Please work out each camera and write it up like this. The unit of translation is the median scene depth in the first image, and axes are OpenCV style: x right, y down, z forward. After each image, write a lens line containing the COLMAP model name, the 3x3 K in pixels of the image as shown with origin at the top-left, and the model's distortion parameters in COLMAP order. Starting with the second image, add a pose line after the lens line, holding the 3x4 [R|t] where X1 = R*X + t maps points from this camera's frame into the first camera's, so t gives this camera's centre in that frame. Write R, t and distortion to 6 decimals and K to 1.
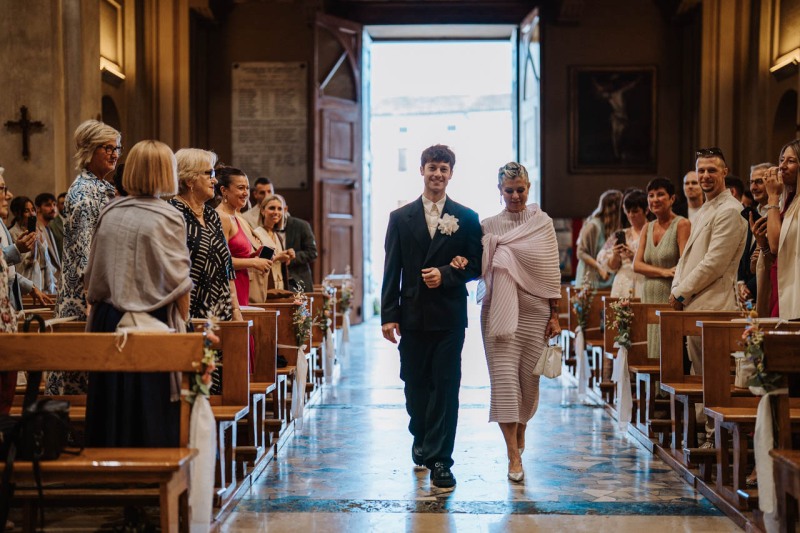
lens RADIAL K [[1123.9, 0, 400.0], [0, 1123.9, 266.5], [0, 0, 1]] dist [-0.158729, 1.090375]
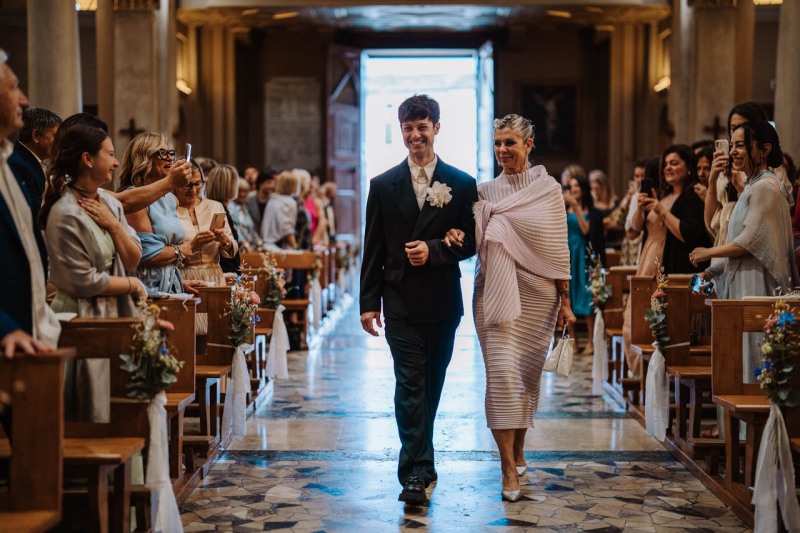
lens RADIAL K [[1117.6, 0, 399.9], [0, 1117.6, 286.1], [0, 0, 1]] dist [-0.160221, 0.843832]
pose [[0.999903, 0.000017, 0.013920, -0.006704], [-0.000680, 0.998865, 0.047626, 0.003899], [-0.013903, -0.047630, 0.998768, -0.349502]]
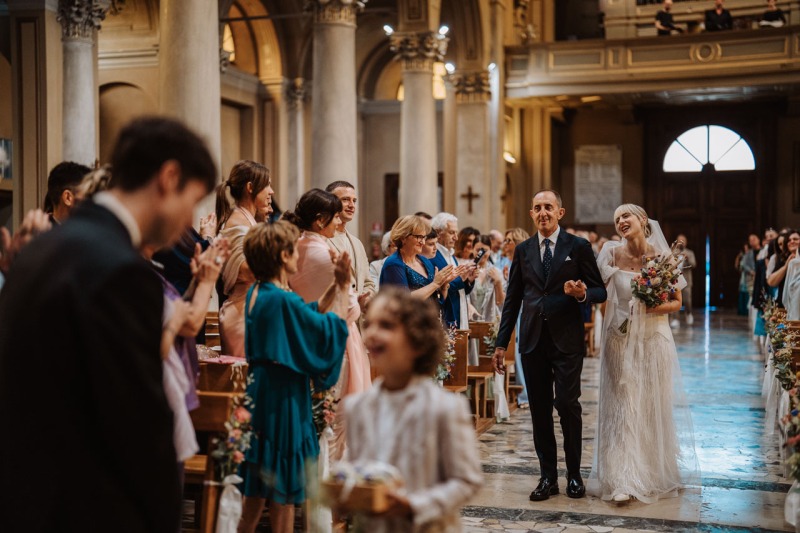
lens RADIAL K [[1112.9, 0, 400.0], [0, 1112.9, 266.5], [0, 0, 1]] dist [-0.155972, 1.203877]
pose [[0.962578, 0.003512, -0.270980, 0.043988], [-0.003875, 0.999992, -0.000807, -0.004312], [0.270975, 0.001827, 0.962585, -0.640583]]
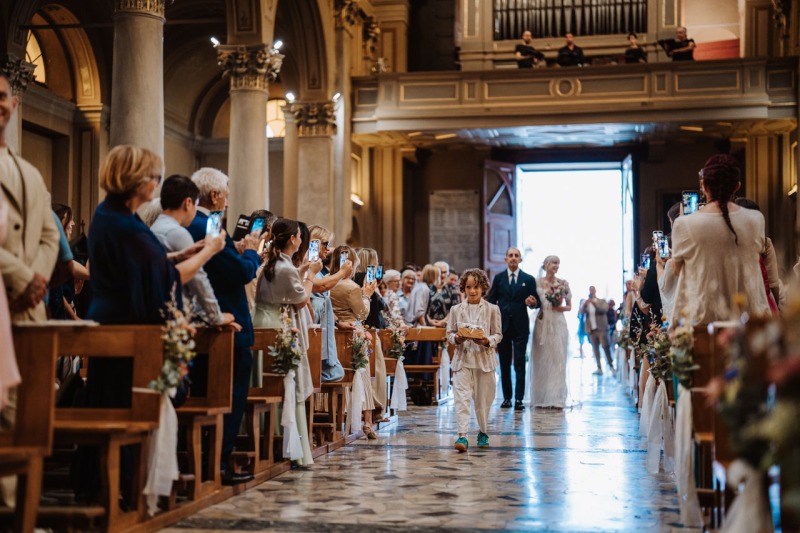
lens RADIAL K [[1123.9, 0, 400.0], [0, 1123.9, 266.5], [0, 0, 1]] dist [-0.158729, 1.090375]
pose [[0.988098, -0.006110, -0.153702, 0.043301], [-0.004870, 0.997467, -0.070960, 0.027548], [0.153746, 0.070864, 0.985566, -0.498502]]
